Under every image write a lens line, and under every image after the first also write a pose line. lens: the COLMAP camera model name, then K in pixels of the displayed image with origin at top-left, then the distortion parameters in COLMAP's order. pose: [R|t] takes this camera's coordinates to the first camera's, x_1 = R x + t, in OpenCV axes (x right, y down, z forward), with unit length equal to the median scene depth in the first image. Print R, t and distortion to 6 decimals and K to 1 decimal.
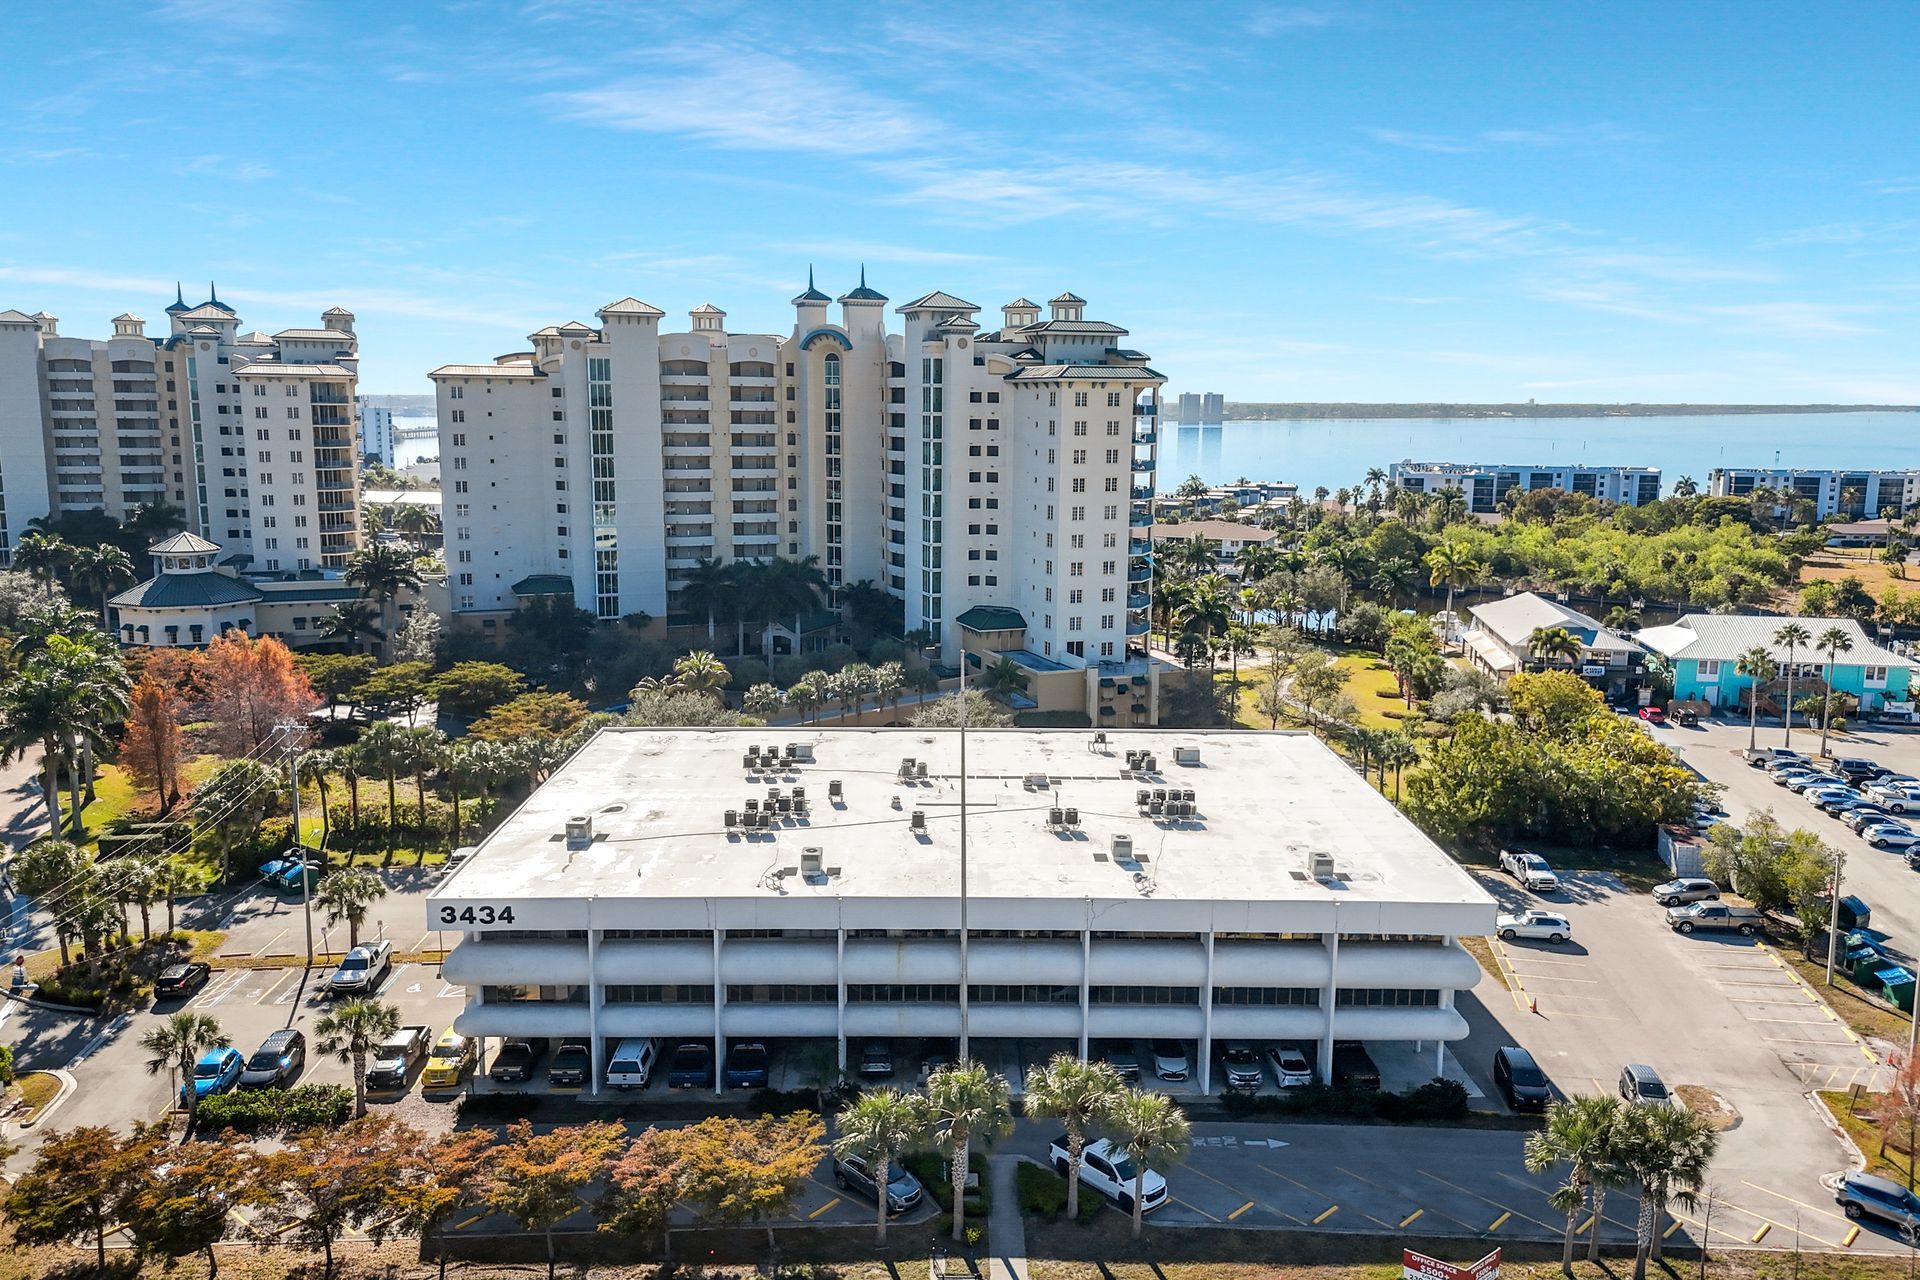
lens RADIAL K [[1417.7, 0, 953.6], [0, 1417.7, 642.0], [0, 0, 1]] dist [0.091522, -0.098864]
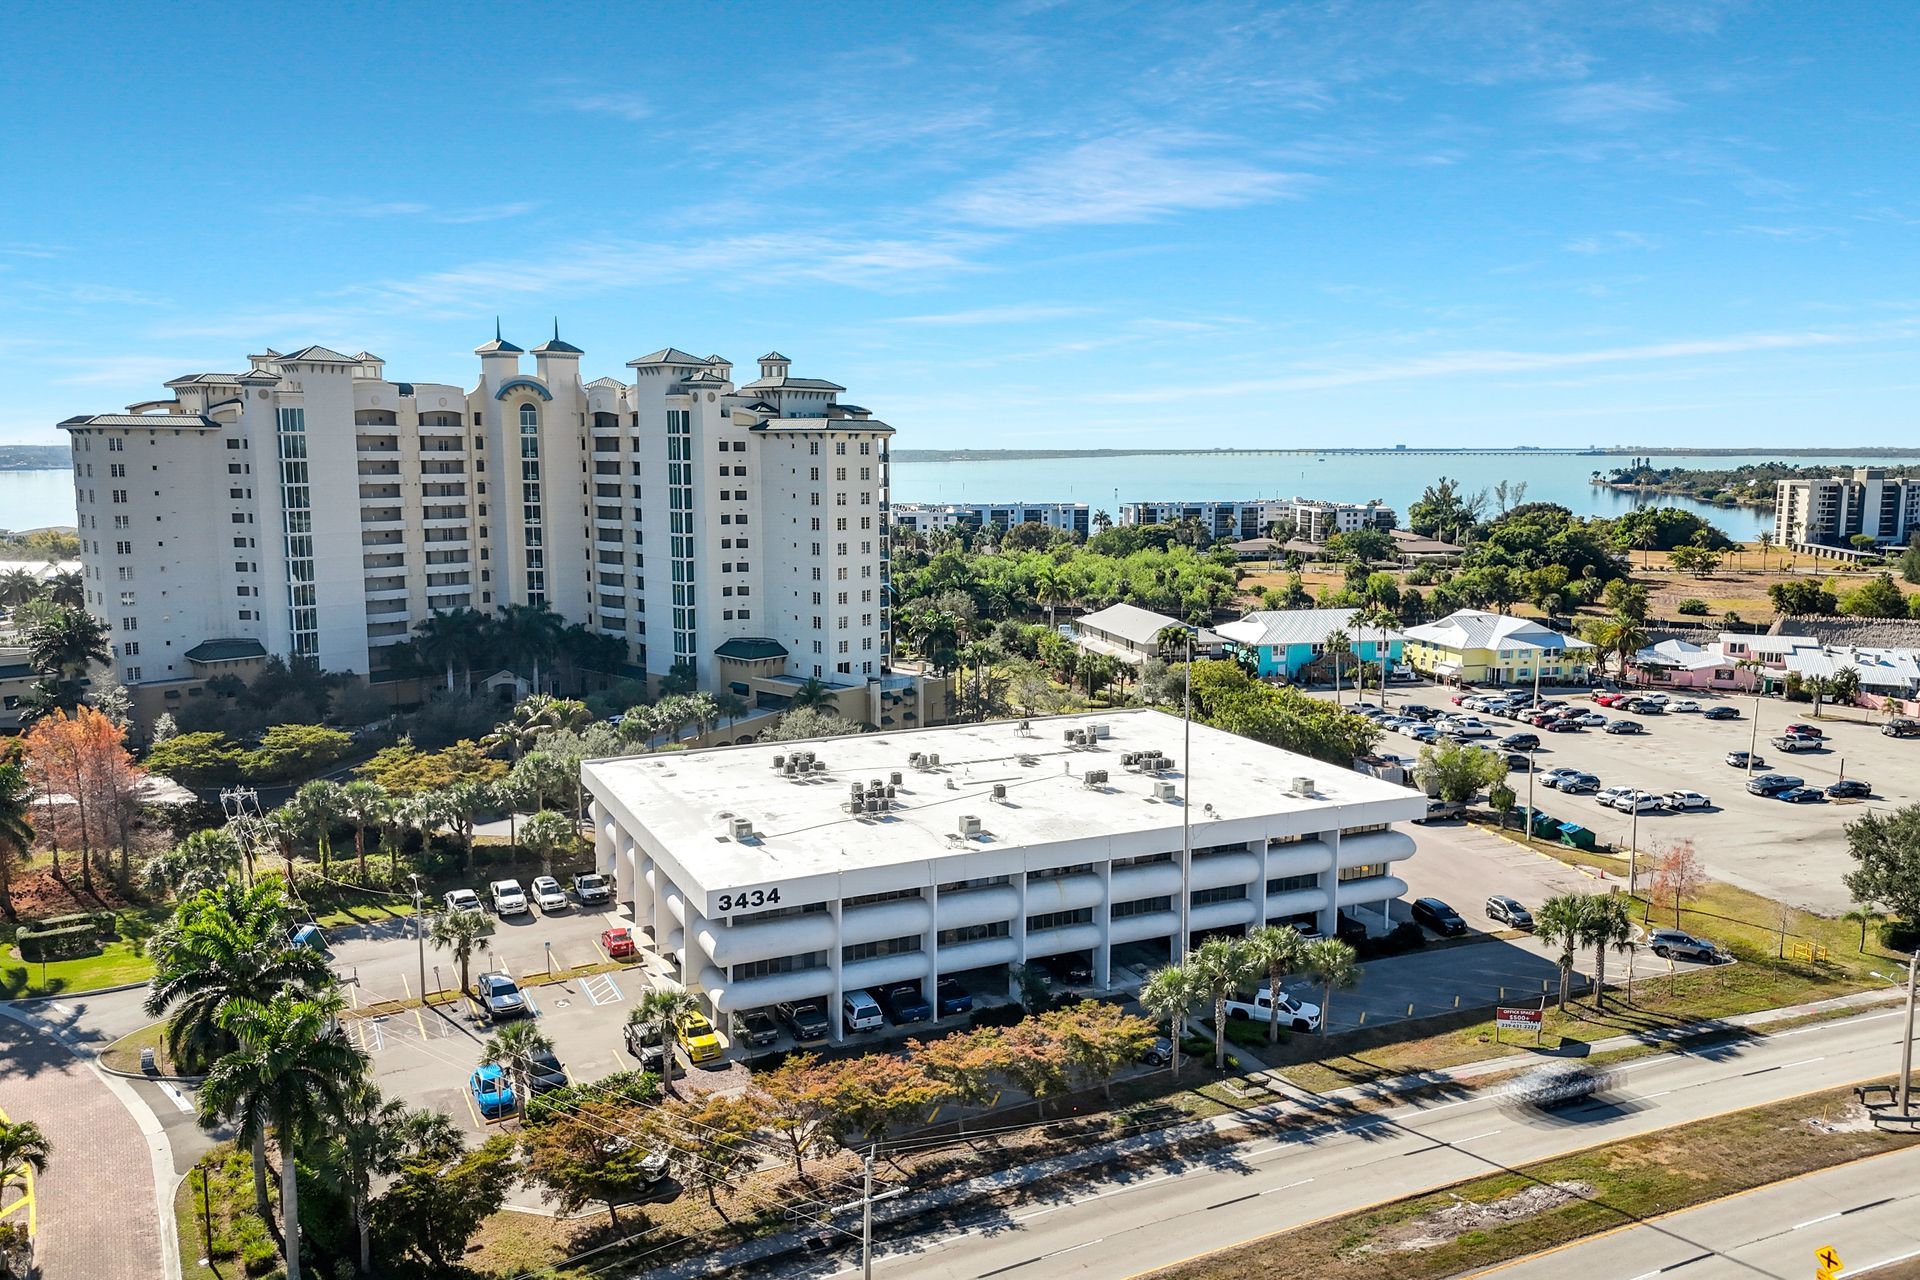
lens RADIAL K [[1421.0, 0, 958.1], [0, 1421.0, 628.5], [0, 0, 1]] dist [0.081744, -0.093703]
pose [[0.906181, -0.059944, 0.418620, -0.286073], [0.076571, 0.996798, -0.023016, 0.005235], [-0.415900, 0.052911, 0.907870, -0.056589]]
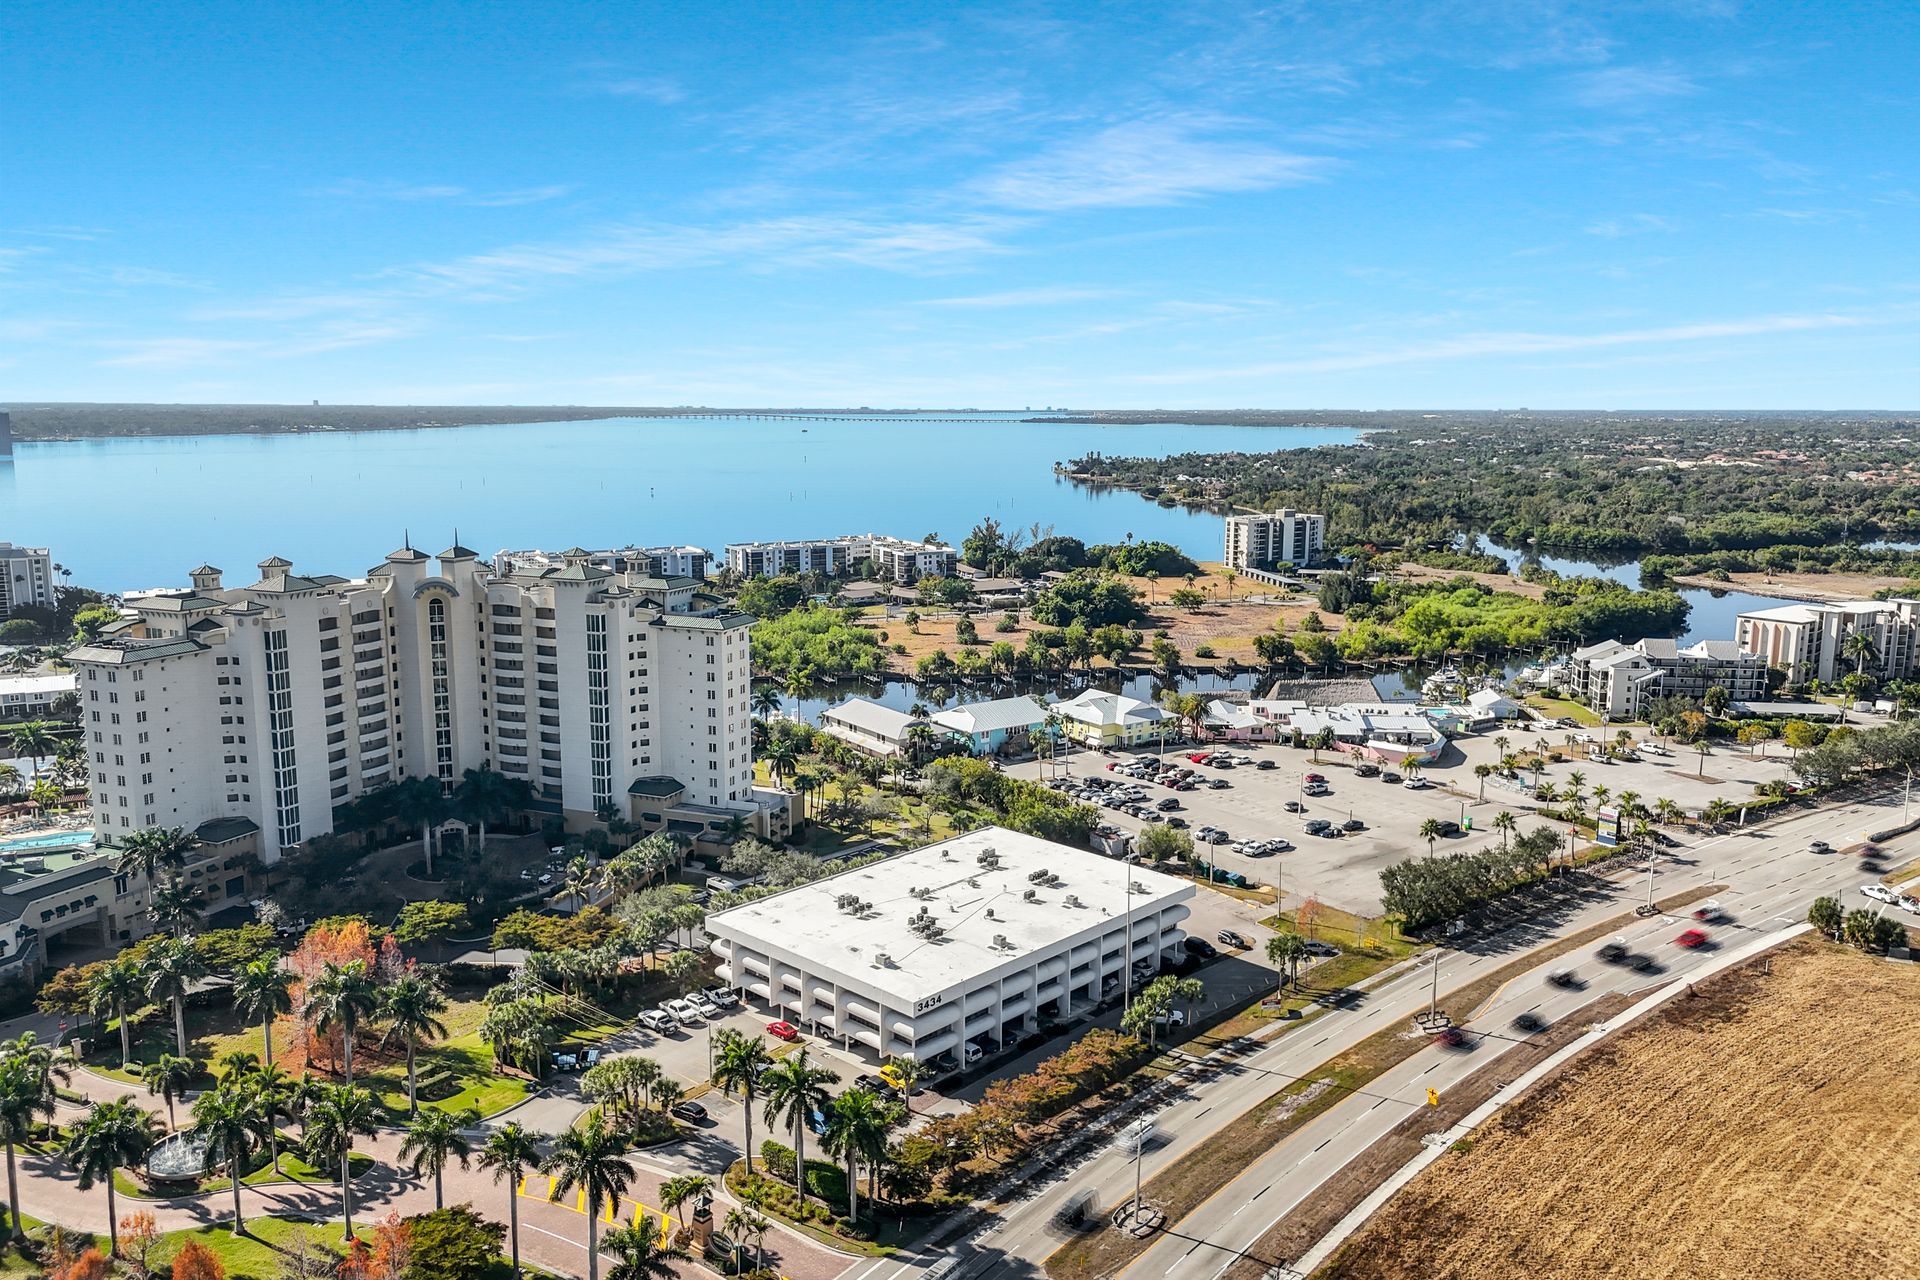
lens RADIAL K [[1421.0, 0, 958.1], [0, 1421.0, 628.5], [0, 0, 1]] dist [0.081744, -0.093703]
pose [[0.694212, -0.117871, 0.710054, -0.785083], [0.122200, 0.991480, 0.045115, -0.206871], [-0.709321, 0.055449, 0.702701, -0.262314]]
